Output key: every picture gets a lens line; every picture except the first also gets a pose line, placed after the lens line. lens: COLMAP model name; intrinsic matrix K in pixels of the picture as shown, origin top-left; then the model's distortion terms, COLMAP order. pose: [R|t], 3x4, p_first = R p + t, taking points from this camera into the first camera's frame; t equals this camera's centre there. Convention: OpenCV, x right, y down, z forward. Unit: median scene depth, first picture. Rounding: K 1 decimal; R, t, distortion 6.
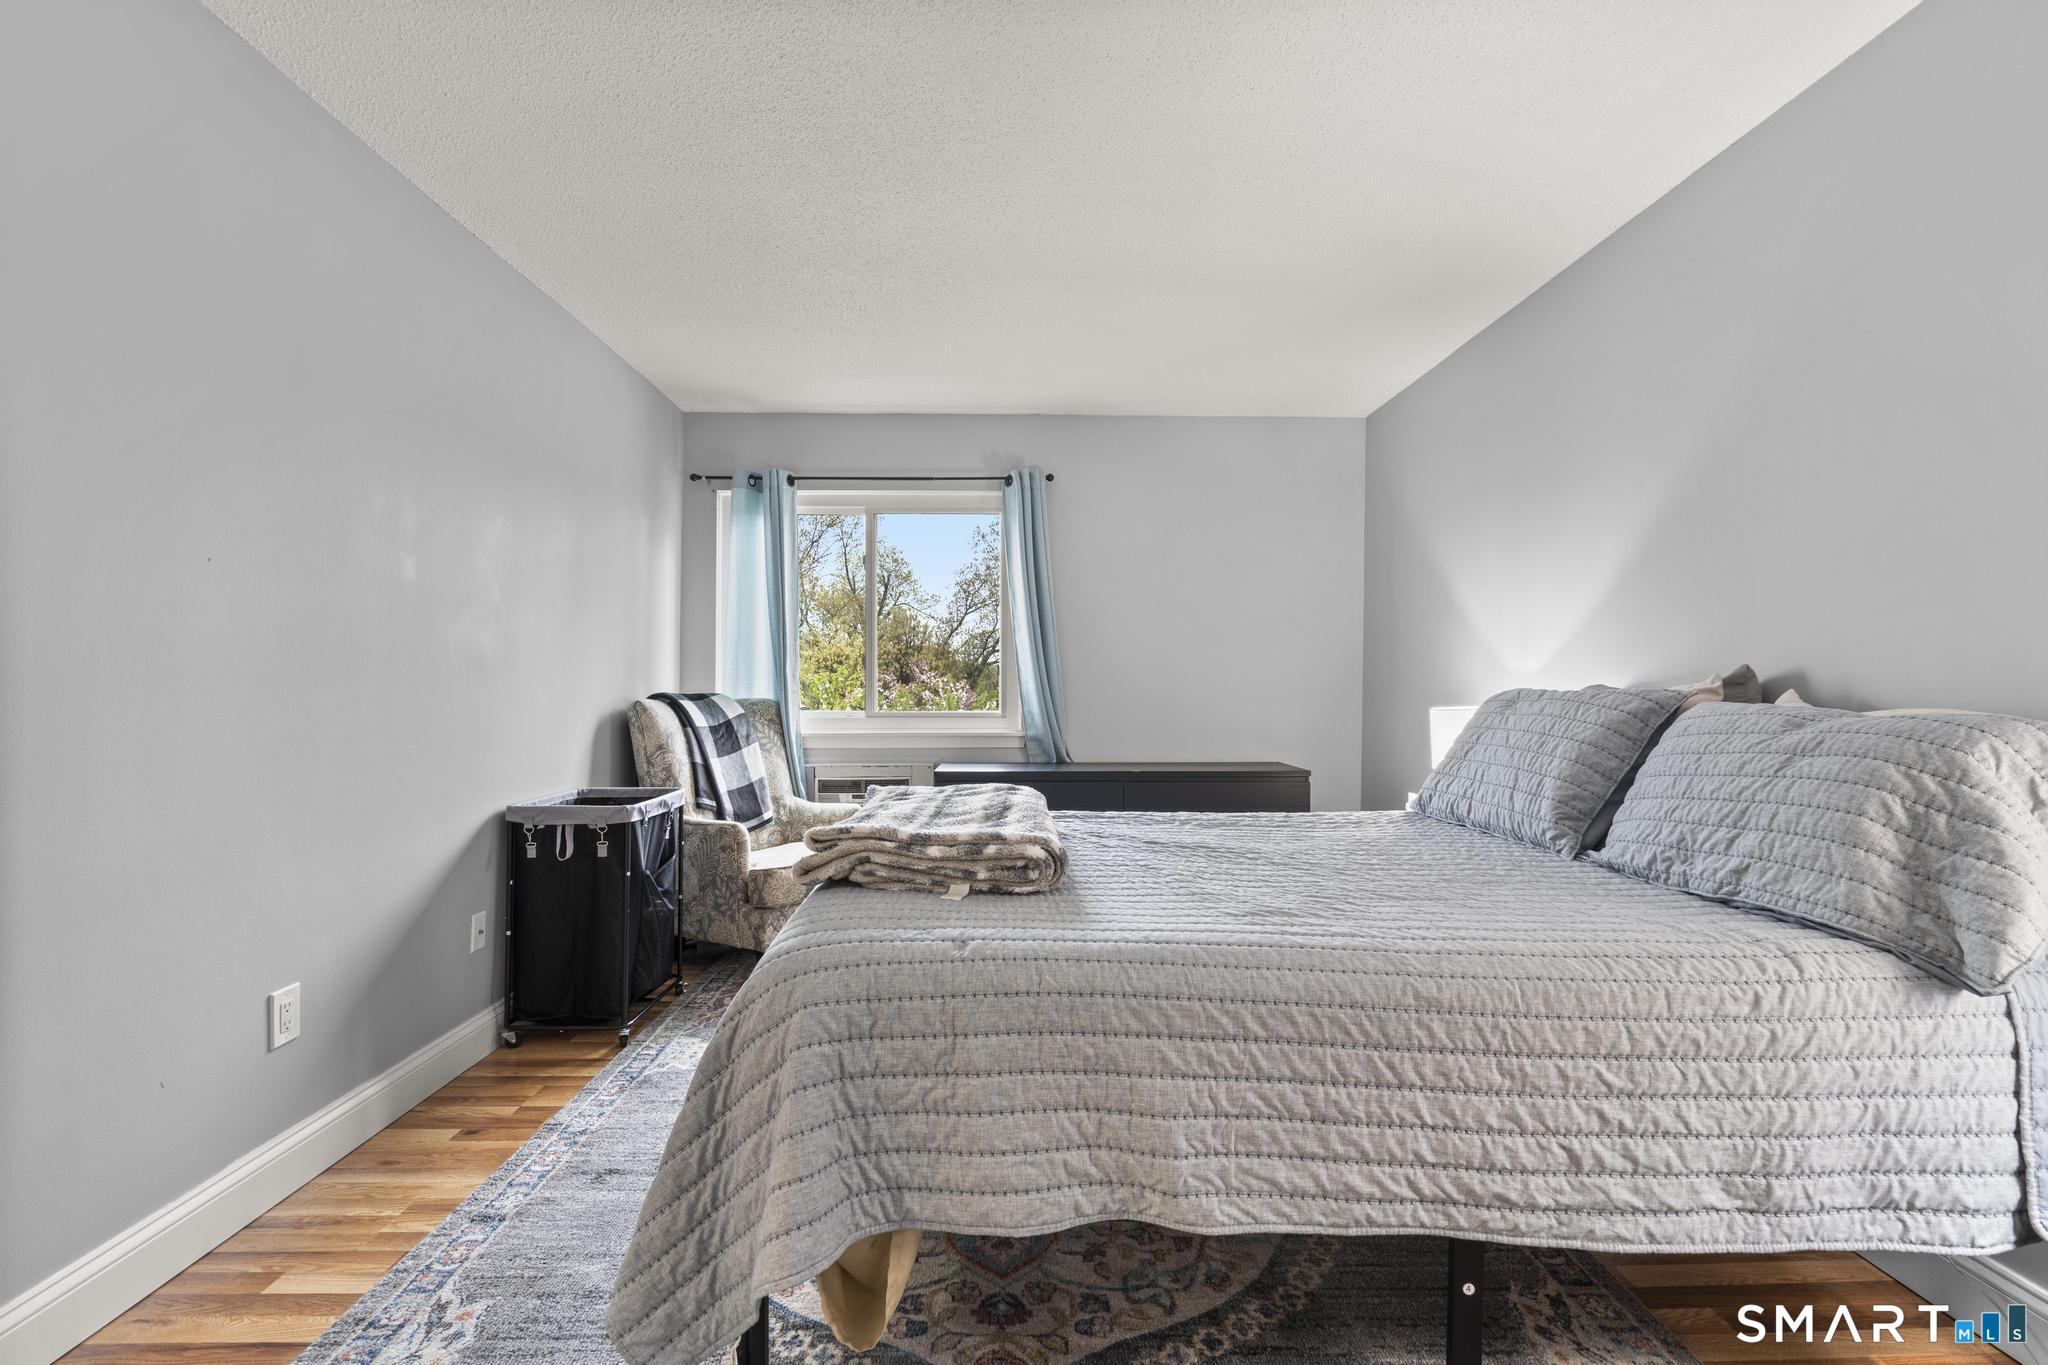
lens RADIAL K [[915.6, 0, 1023.0], [0, 915.6, 686.0], [0, 0, 1]] dist [-0.005599, 0.001527]
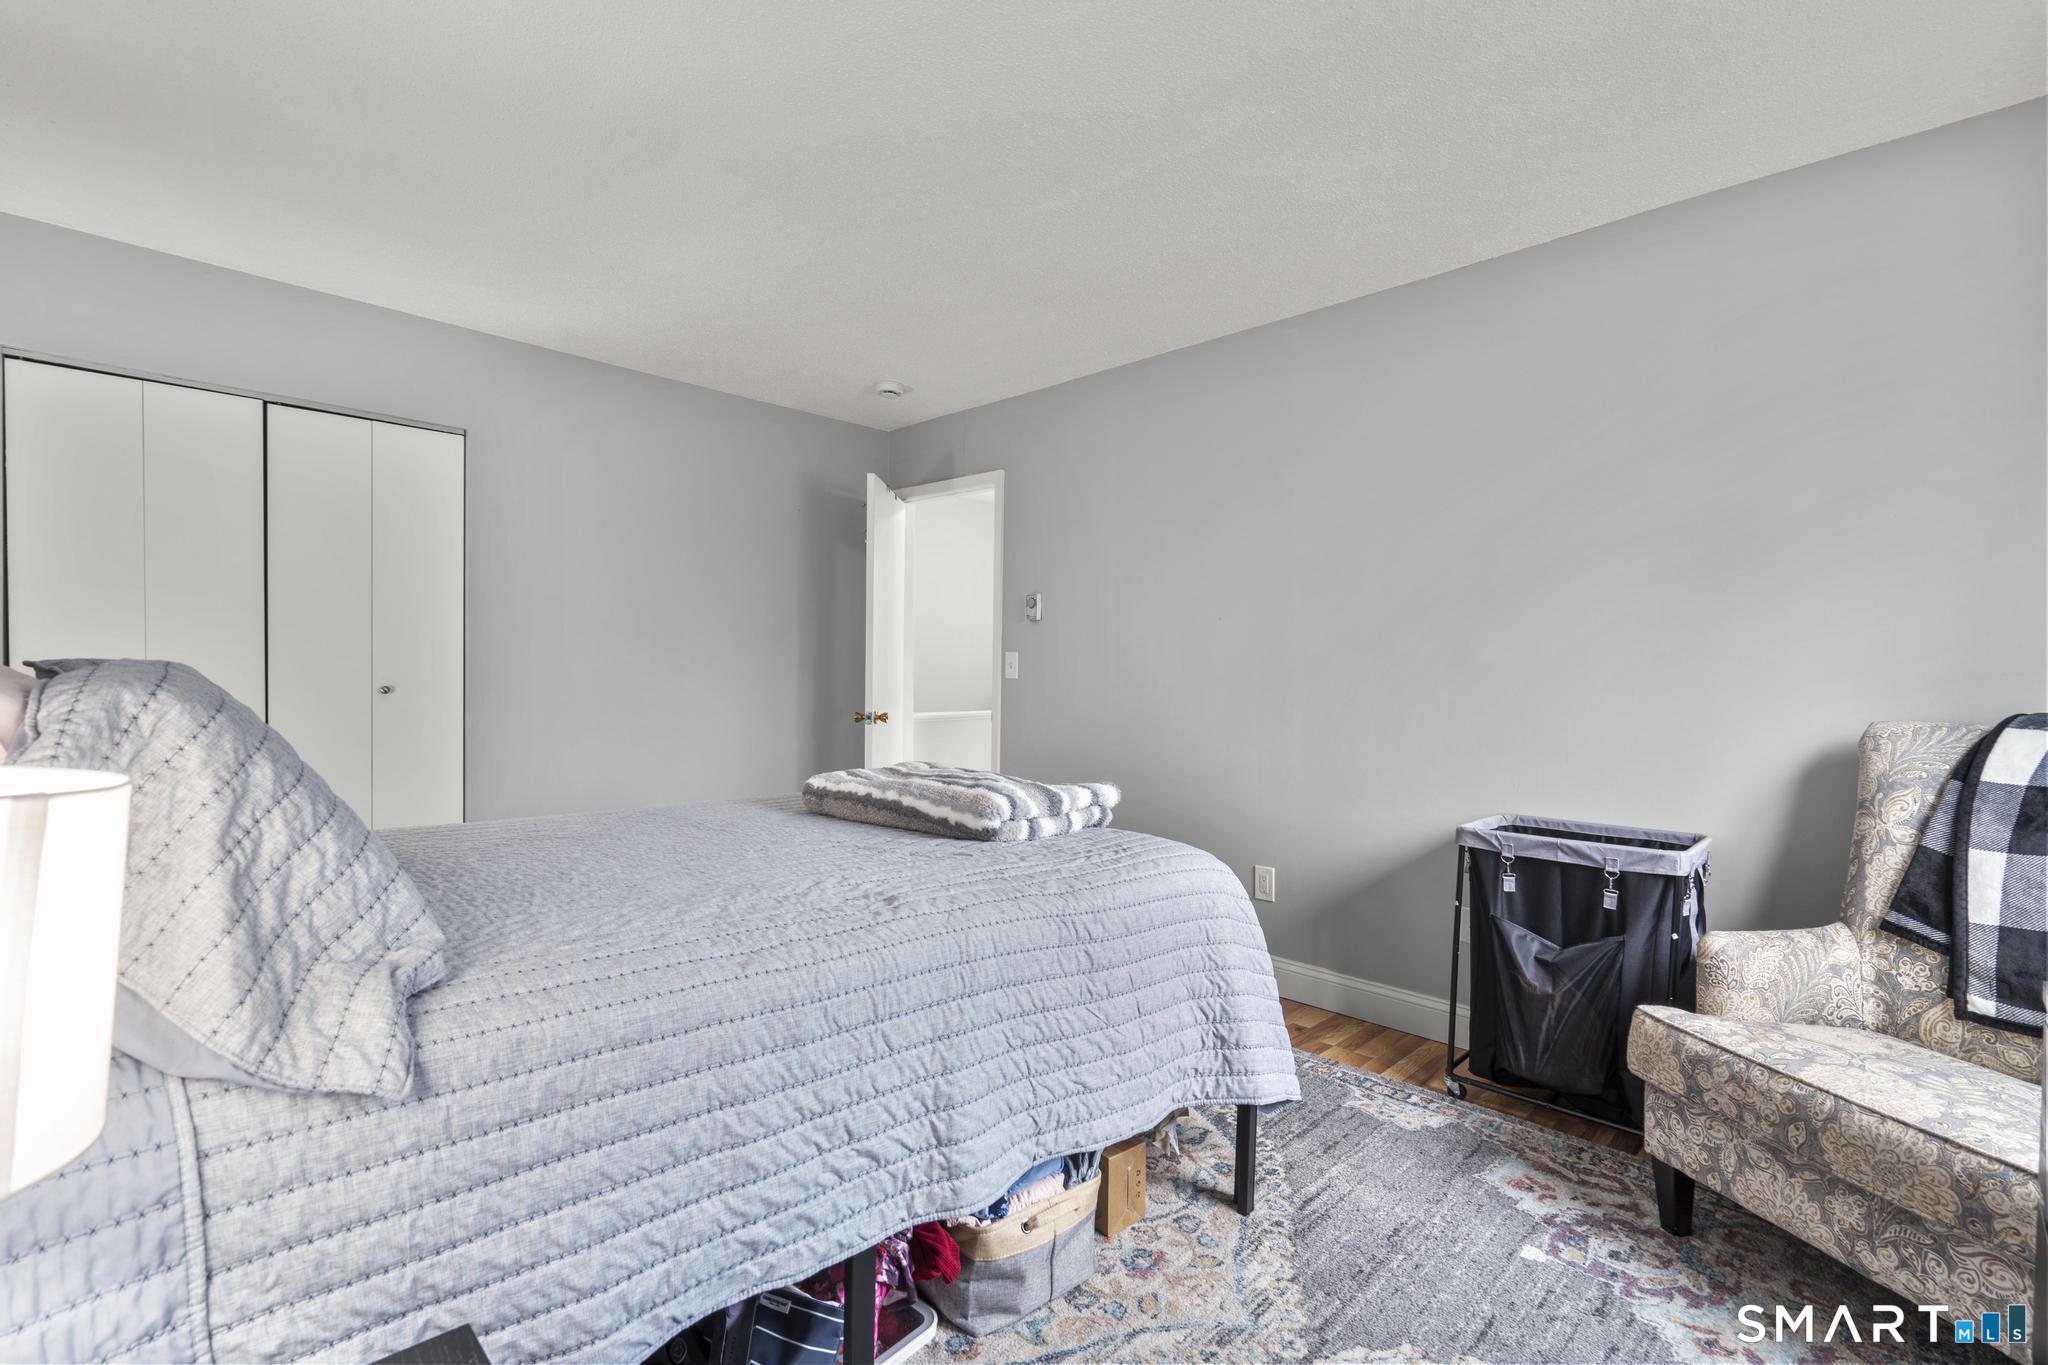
lens RADIAL K [[915.6, 0, 1019.0], [0, 915.6, 686.8], [0, 0, 1]] dist [-0.005599, 0.001527]
pose [[-0.724084, -0.007299, -0.689674, 0.601639], [-0.011102, 0.999938, 0.001073, 0.005305], [0.689623, 0.008433, -0.724120, 1.712535]]
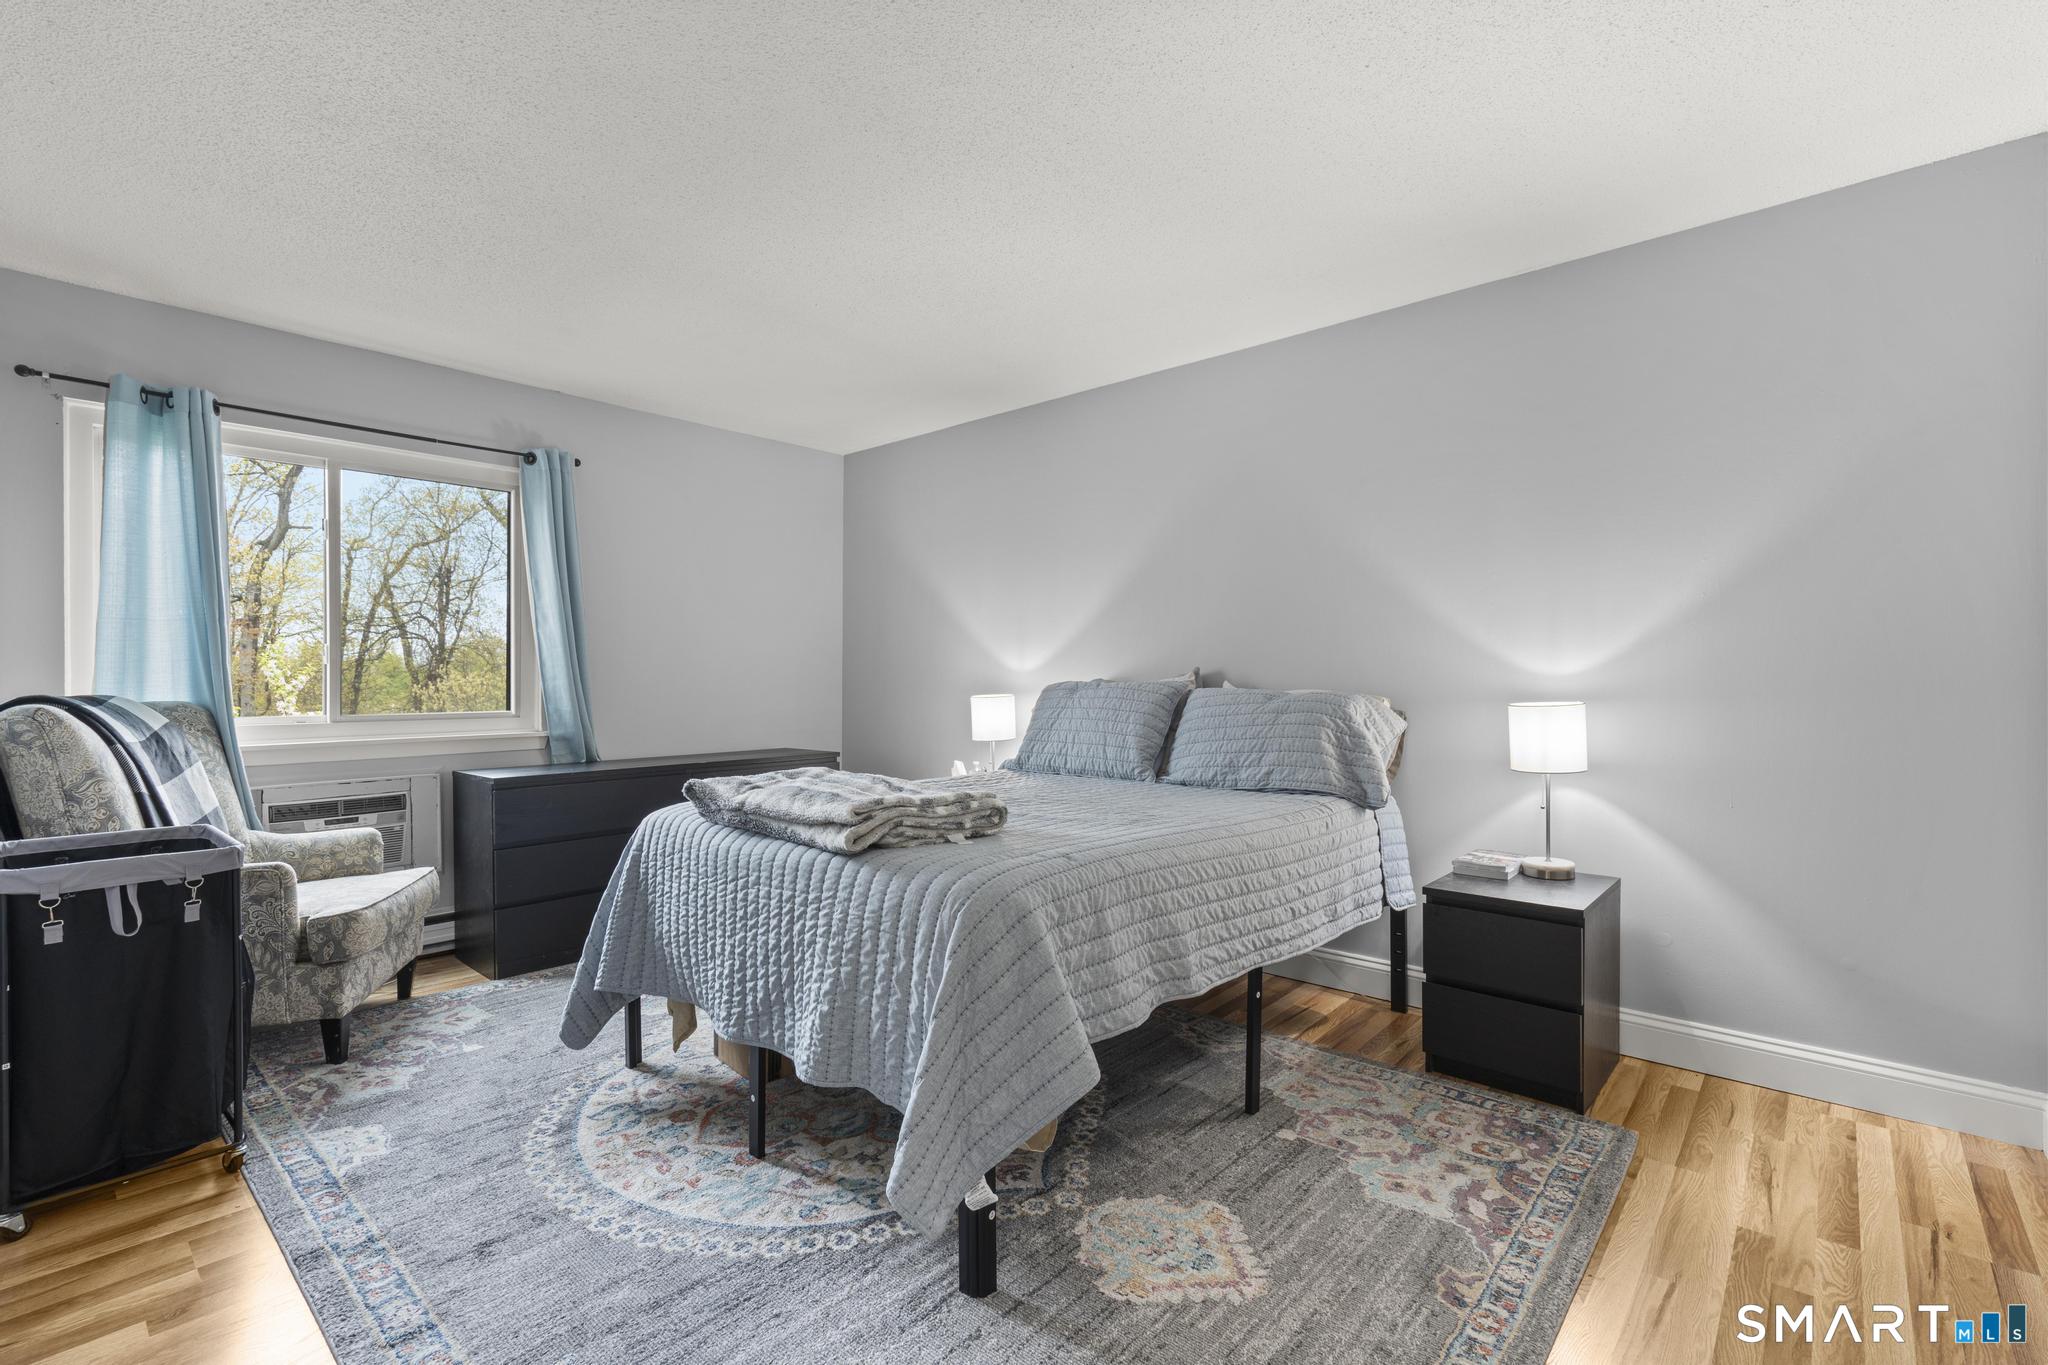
lens RADIAL K [[915.6, 0, 1022.8], [0, 915.6, 679.2], [0, 0, 1]] dist [-0.005599, 0.001527]
pose [[0.677961, -0.004216, 0.735086, -0.696627], [0.004819, 0.999988, 0.001291, -0.003252], [-0.735082, 0.002668, 0.677973, 0.034234]]
